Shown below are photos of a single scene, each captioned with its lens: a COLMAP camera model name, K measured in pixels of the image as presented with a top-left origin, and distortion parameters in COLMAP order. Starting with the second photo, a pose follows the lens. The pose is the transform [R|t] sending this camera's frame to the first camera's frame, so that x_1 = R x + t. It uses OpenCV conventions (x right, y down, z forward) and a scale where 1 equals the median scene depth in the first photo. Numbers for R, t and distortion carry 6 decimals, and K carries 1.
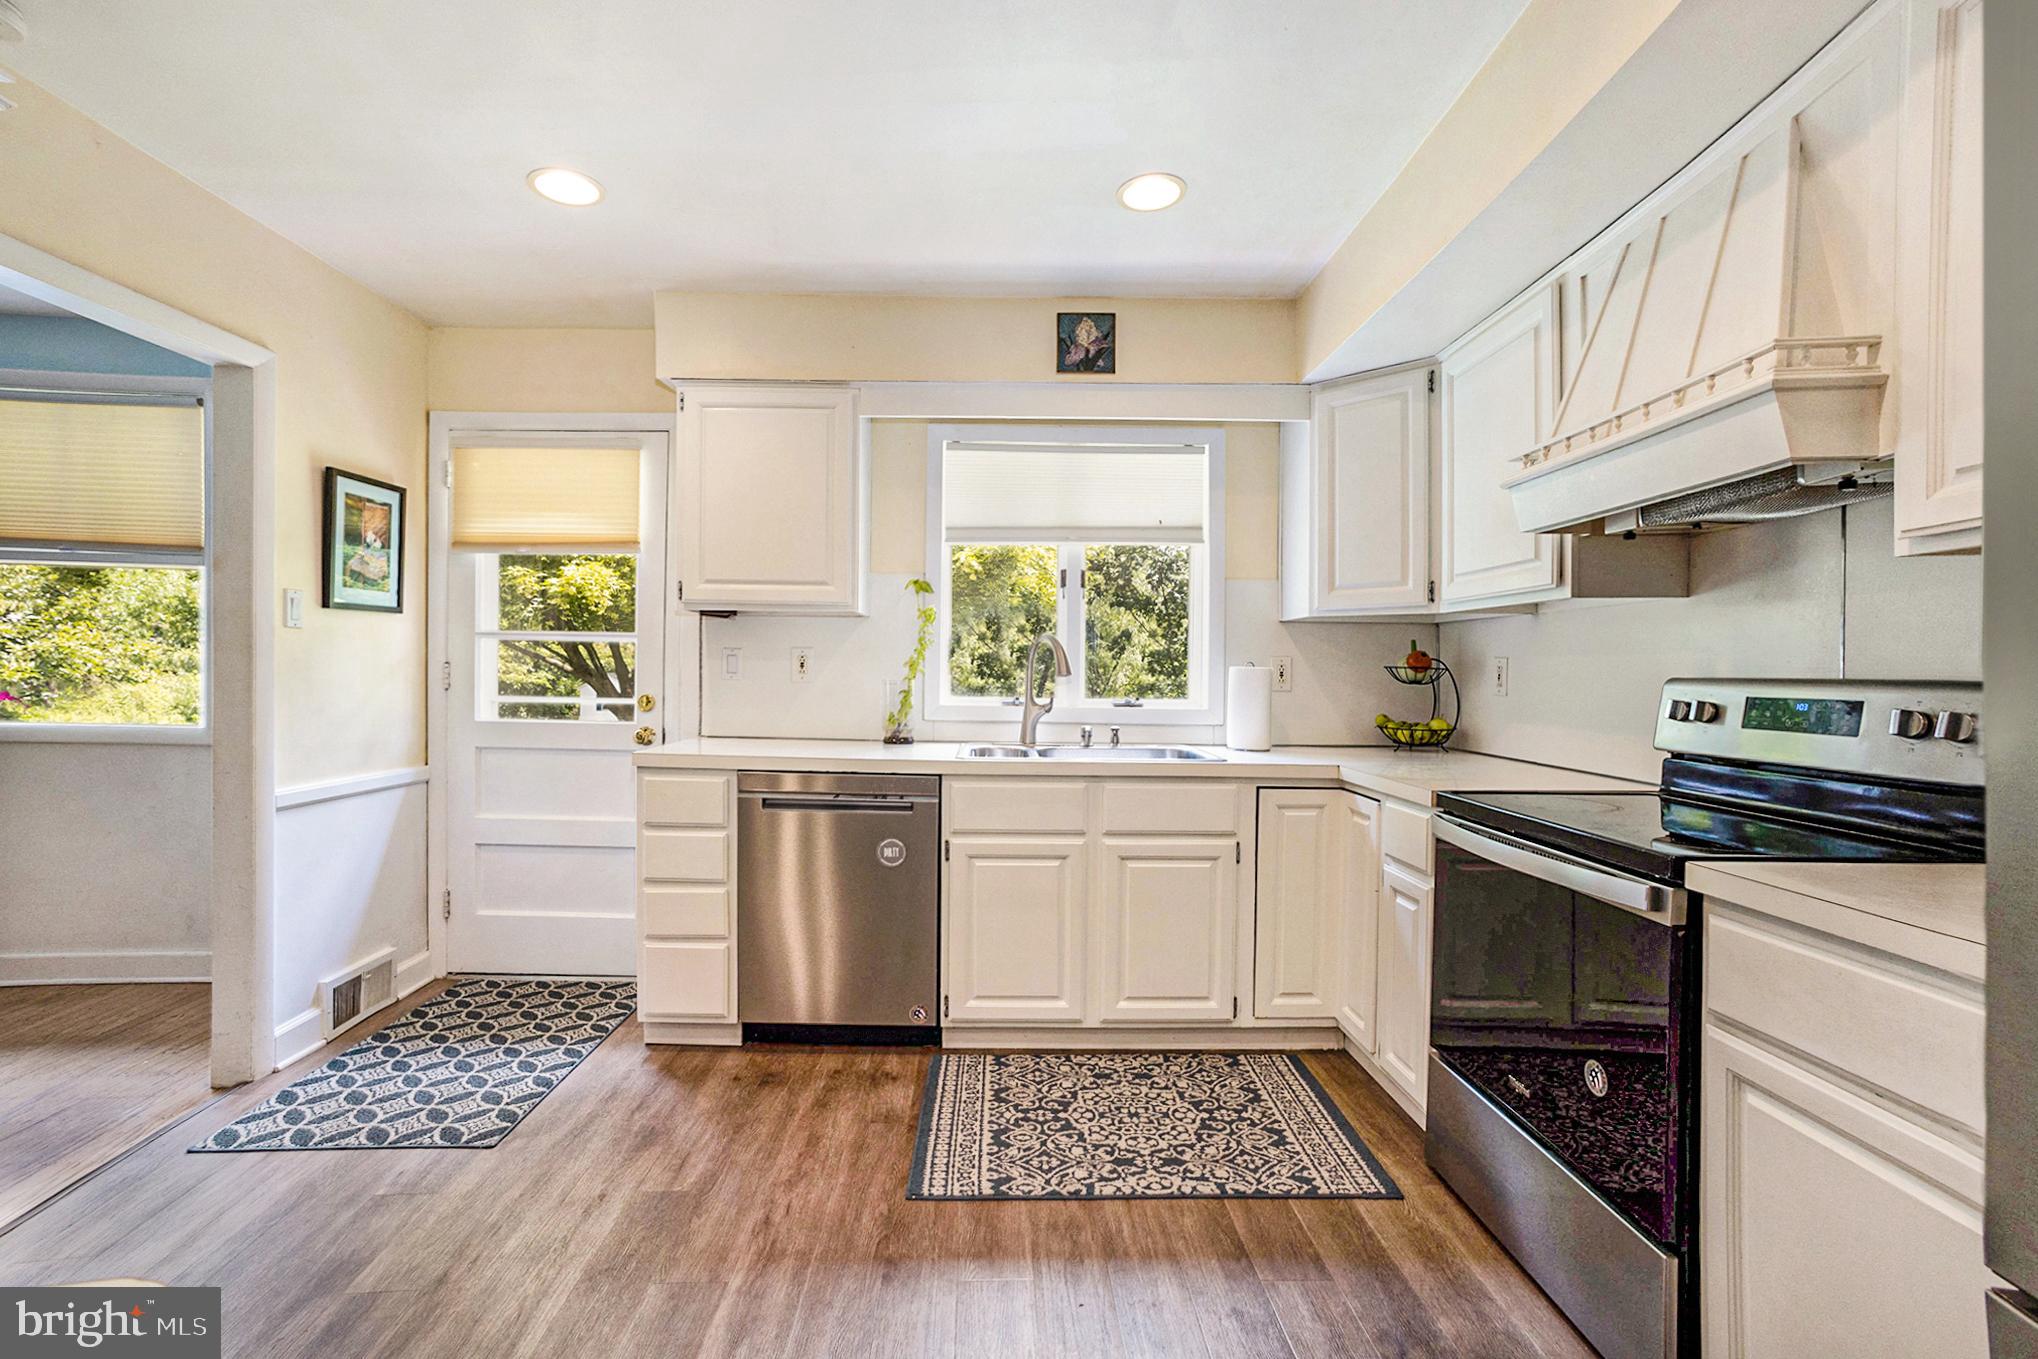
lens RADIAL K [[935.5, 0, 1016.2], [0, 935.5, 677.9], [0, 0, 1]] dist [-0.001163, 0.001052]
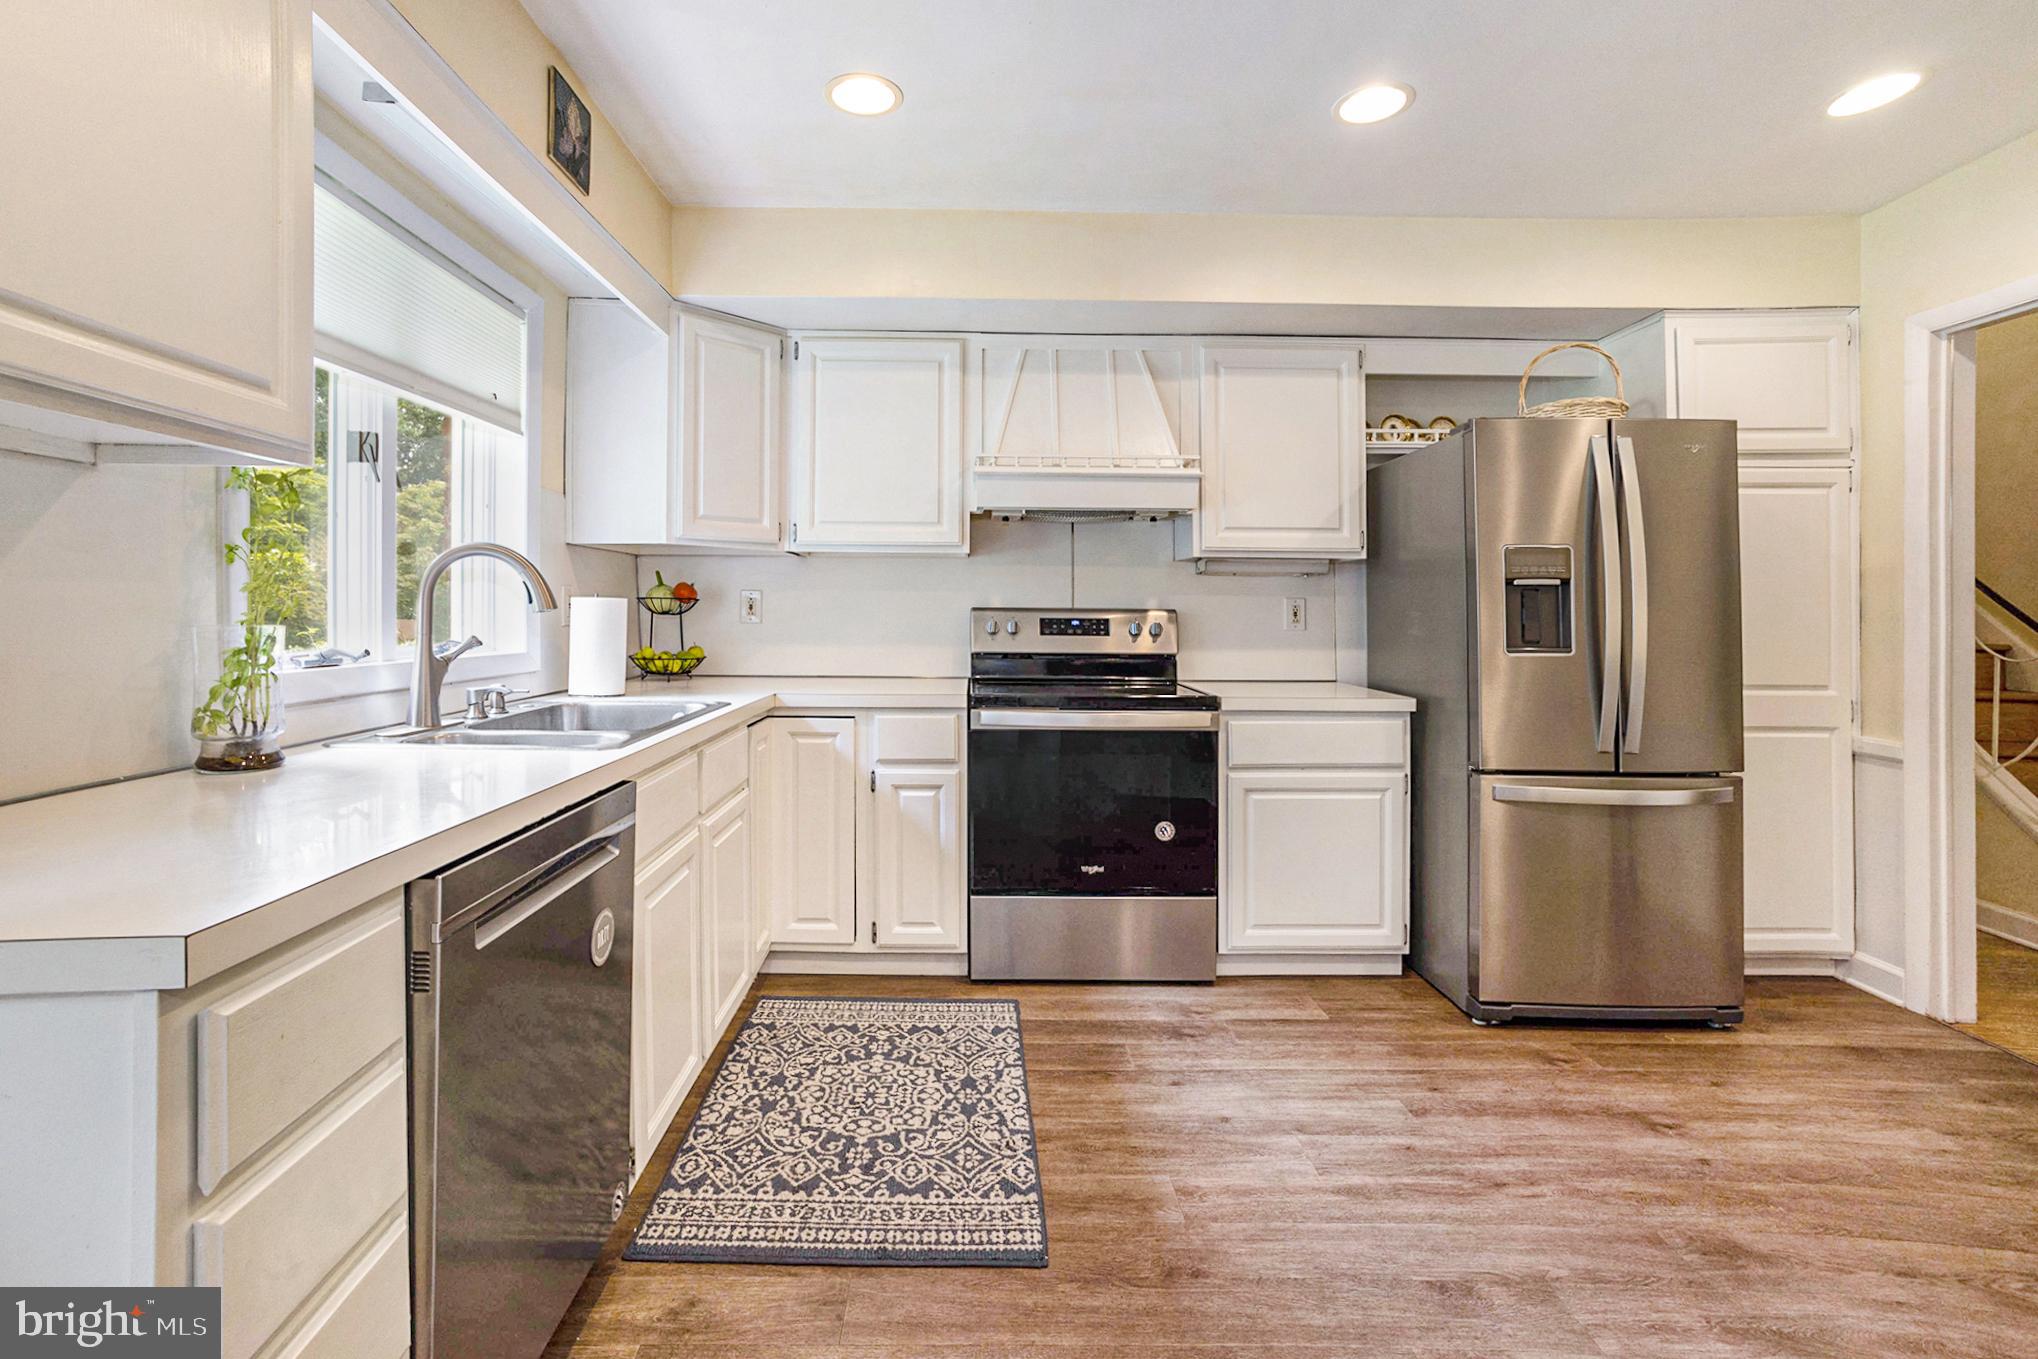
lens RADIAL K [[935.5, 0, 962.2], [0, 935.5, 589.7], [0, 0, 1]] dist [-0.001163, 0.001052]
pose [[0.027600, 0.001827, 0.999617, -0.823321], [0.001068, 0.999998, -0.001857, -0.024499], [-0.999618, 0.001119, 0.027598, 0.929240]]
